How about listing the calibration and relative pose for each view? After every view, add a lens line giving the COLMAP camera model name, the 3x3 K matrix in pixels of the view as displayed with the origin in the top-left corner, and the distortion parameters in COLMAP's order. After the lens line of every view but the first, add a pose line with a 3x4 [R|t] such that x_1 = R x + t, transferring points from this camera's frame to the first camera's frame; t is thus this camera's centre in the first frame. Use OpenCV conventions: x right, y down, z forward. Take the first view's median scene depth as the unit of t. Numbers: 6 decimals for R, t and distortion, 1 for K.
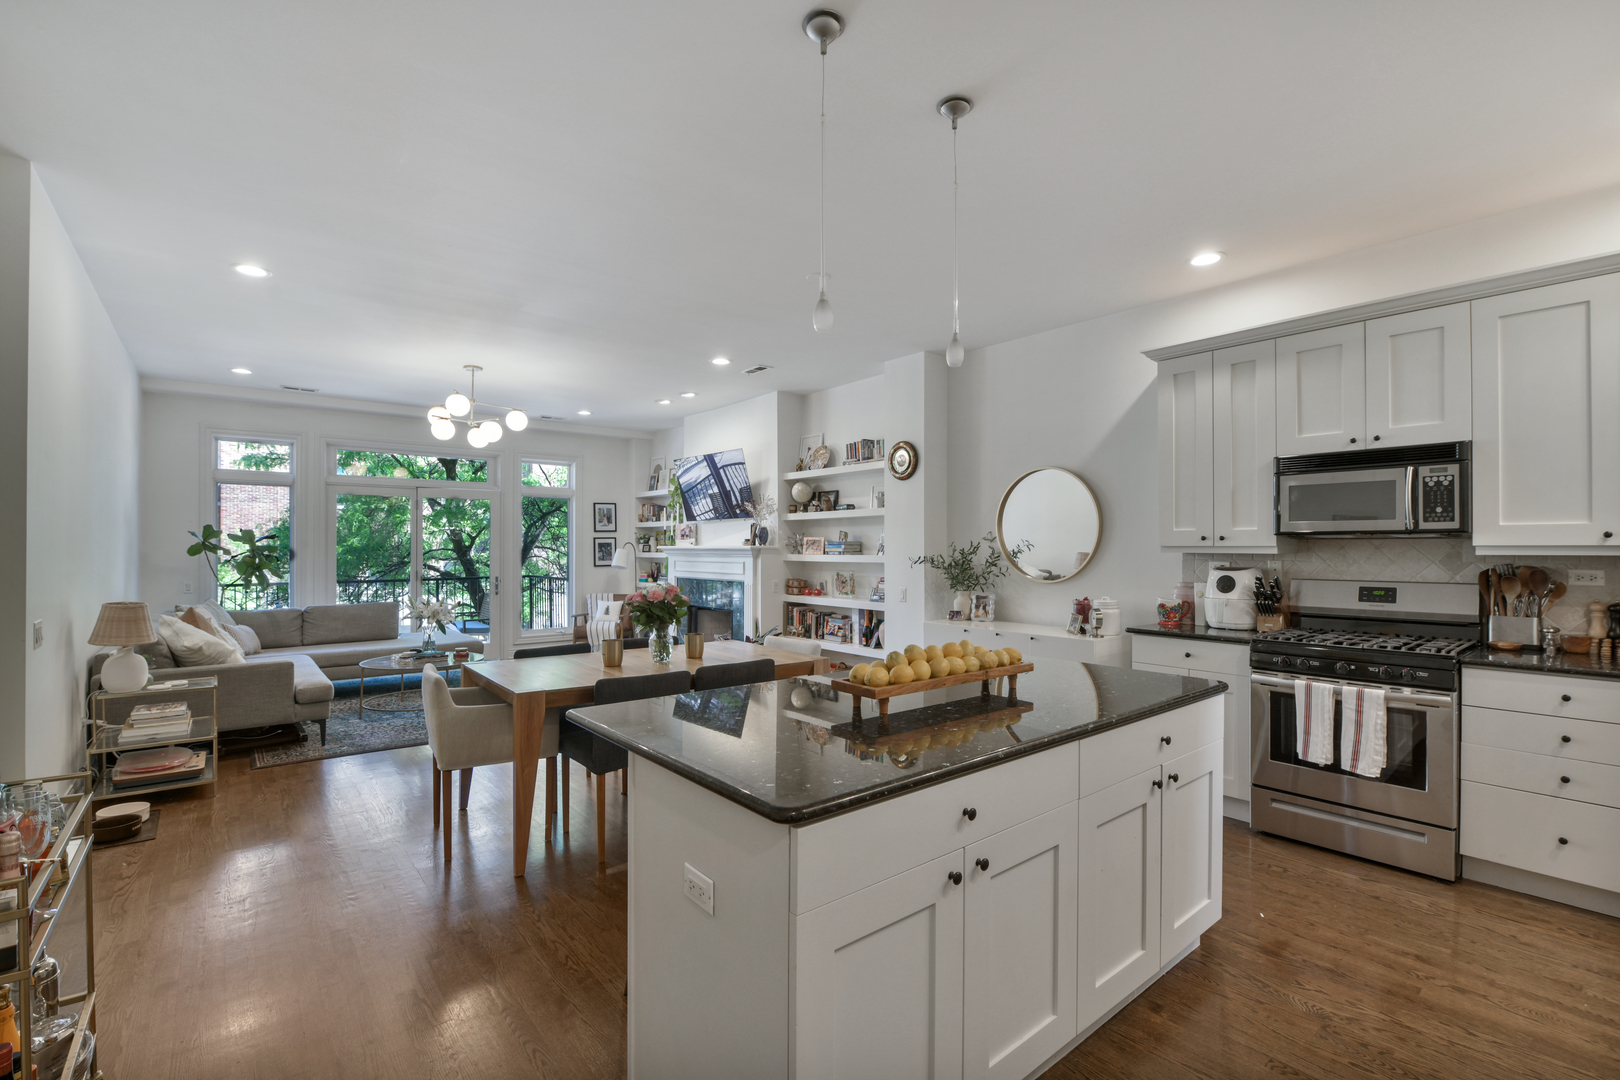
lens RADIAL K [[775.5, 0, 827.3], [0, 775.5, 543.7], [0, 0, 1]] dist [-0.004565, -0.000212]
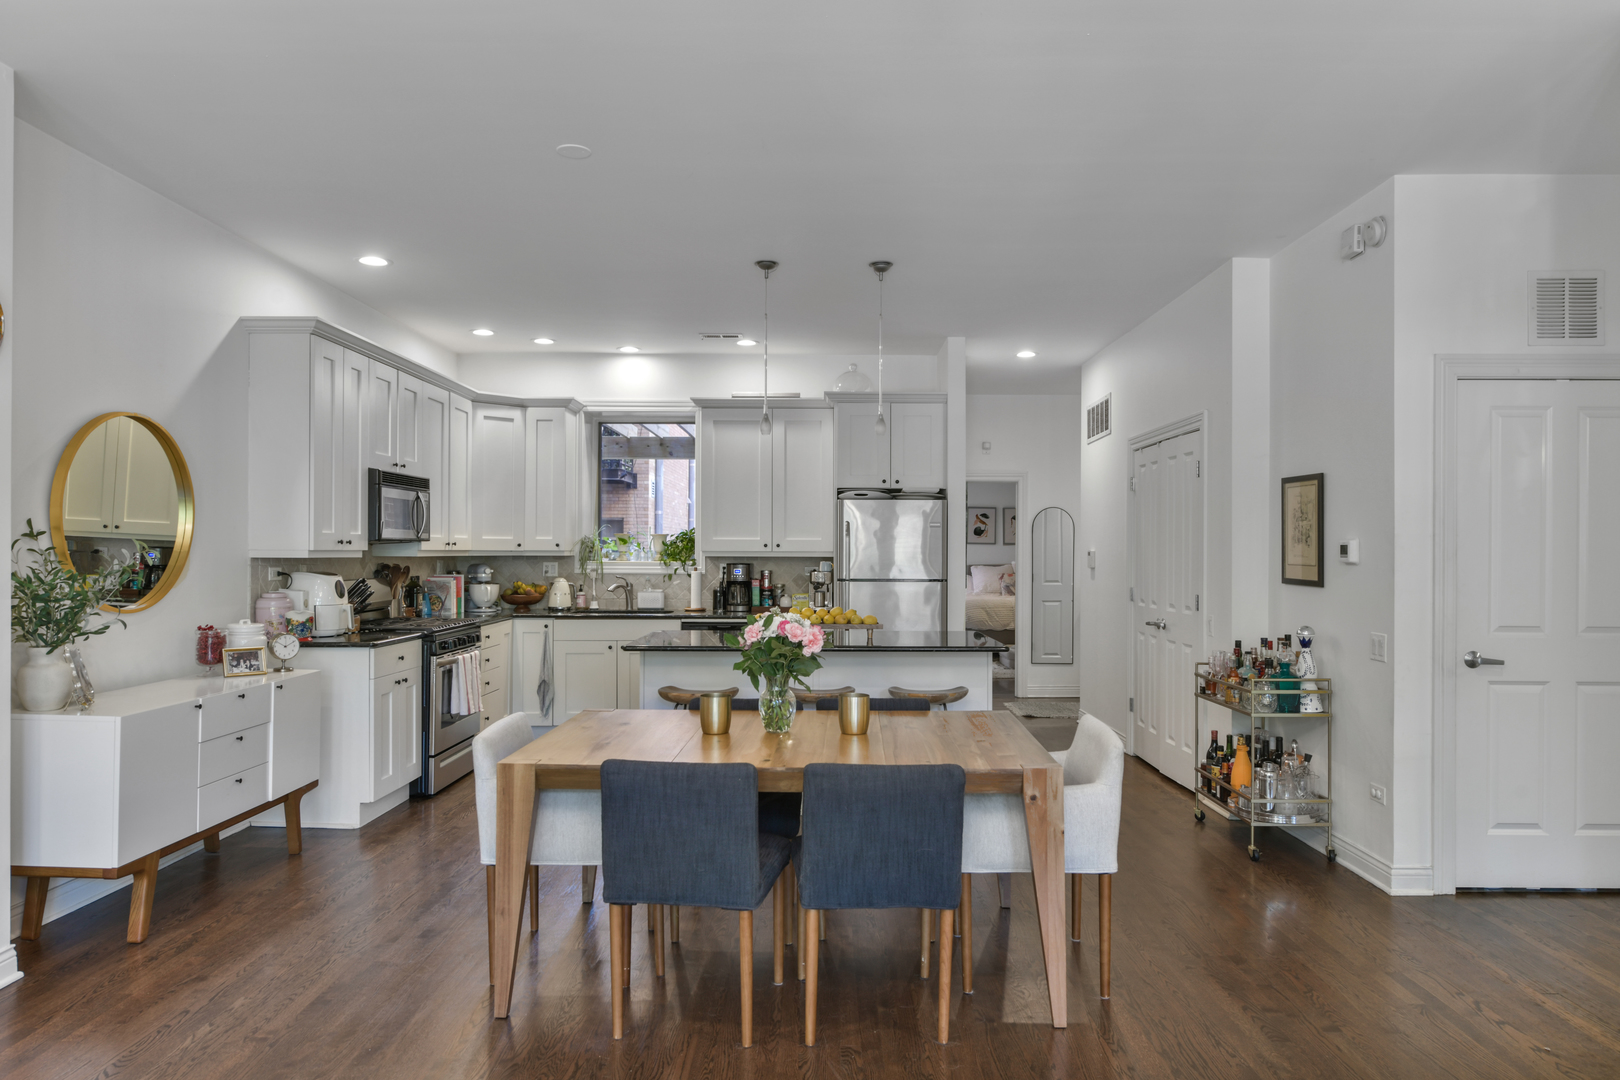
lens RADIAL K [[1013.6, 0, 825.9], [0, 1013.6, 548.7], [0, 0, 1]] dist [0.011751, -0.003911]
pose [[-0.777762, -0.002934, 0.628553, -0.455113], [-0.007697, 0.999959, -0.004856, 0.001627], [-0.628512, -0.008615, -0.777752, 0.956512]]
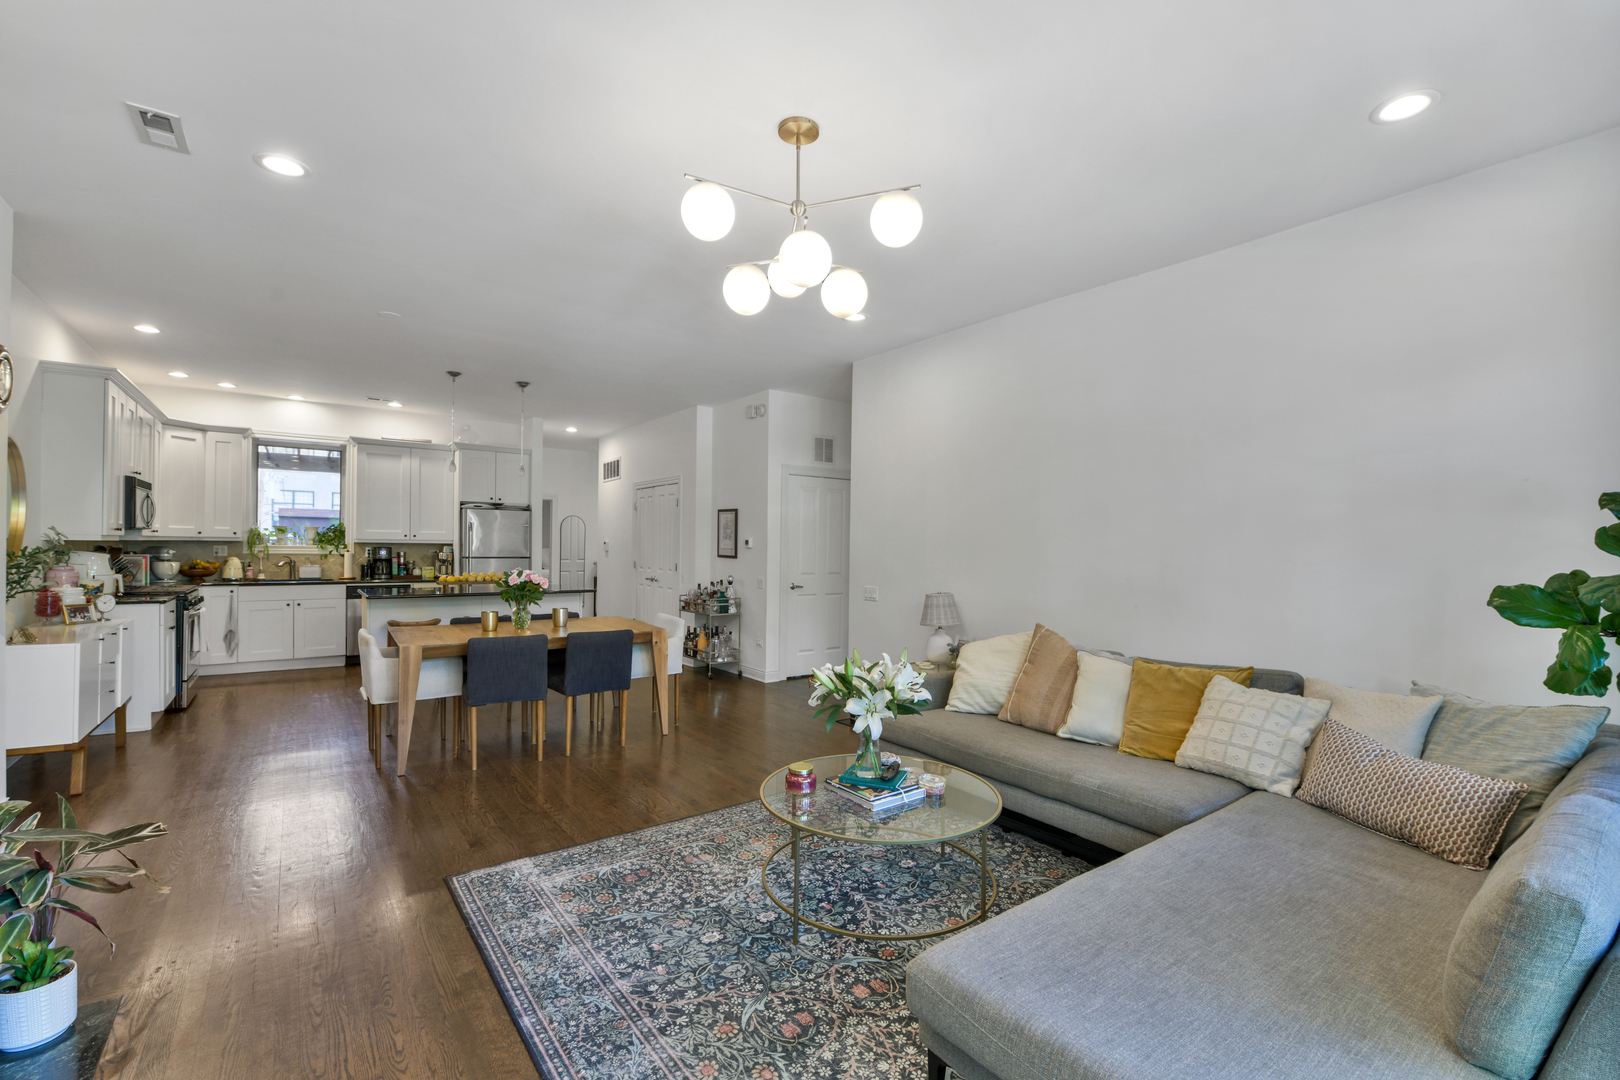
lens RADIAL K [[672.2, 0, 797.1], [0, 672.2, 546.4], [0, 0, 1]] dist [-0.016957, -0.000718]
pose [[-0.998637, -0.014602, 0.050114, -0.431048], [-0.014807, 0.999883, -0.003722, 0.005586], [-0.050054, -0.004459, -0.998737, 1.234092]]
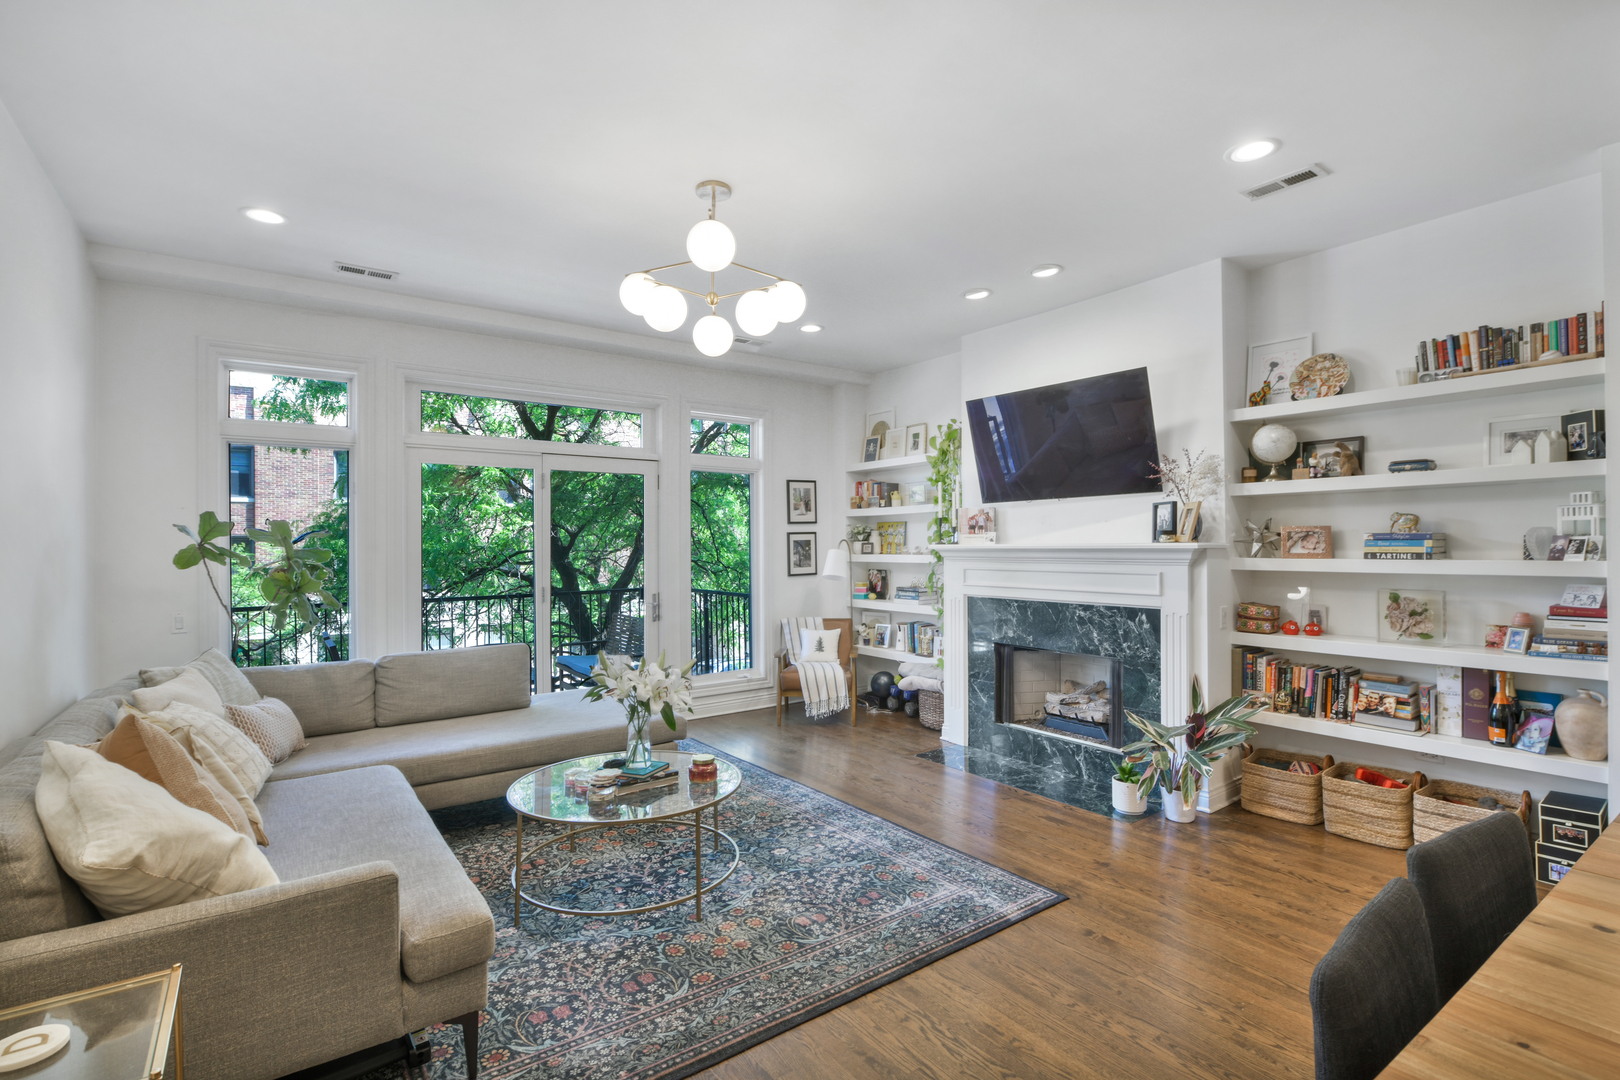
lens RADIAL K [[775.5, 0, 808.1], [0, 775.5, 542.2], [0, 0, 1]] dist [-0.004565, -0.000212]
pose [[0.998767, -0.007438, -0.049074, -0.336750], [0.007495, 0.999971, 0.000976, -0.000323], [0.049065, -0.001342, 0.998795, 0.455086]]
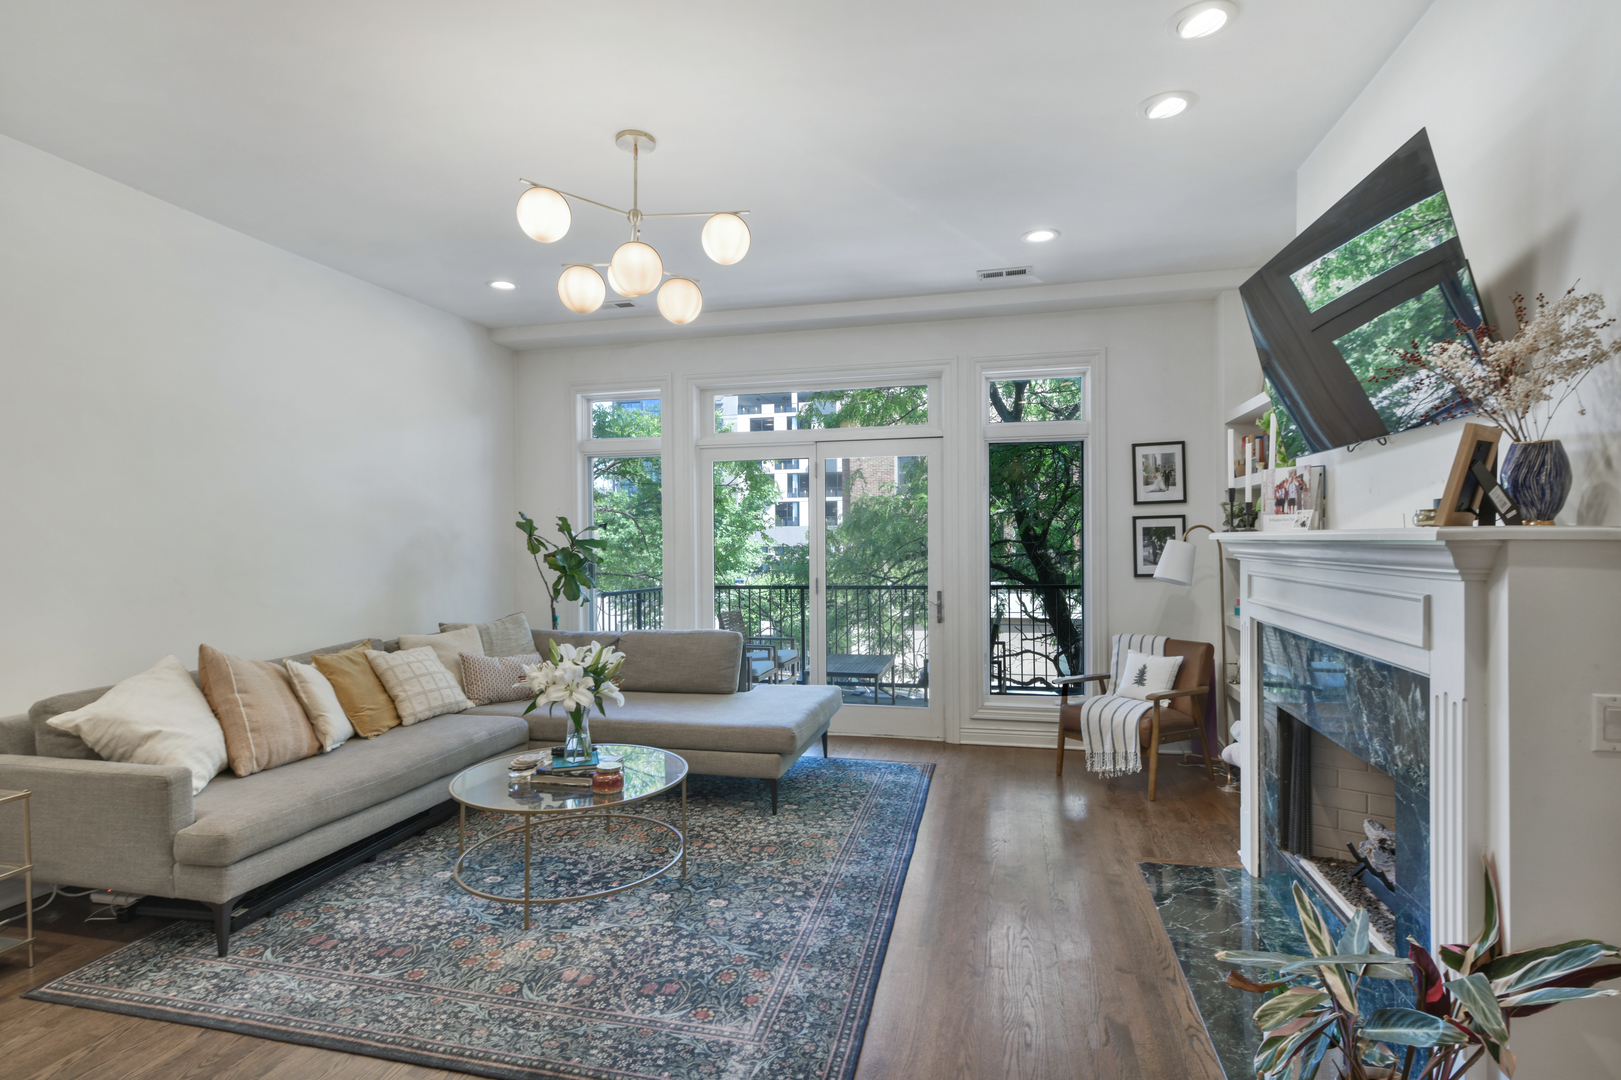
lens RADIAL K [[815.2, 0, 801.4], [0, 815.2, 546.7], [0, 0, 1]] dist [-0.001655, 0.000598]
pose [[0.591067, 0.001670, -0.806621, -0.020341], [0.013002, 0.999848, 0.011598, 0.002952], [0.806518, -0.017342, 0.590955, 0.717280]]
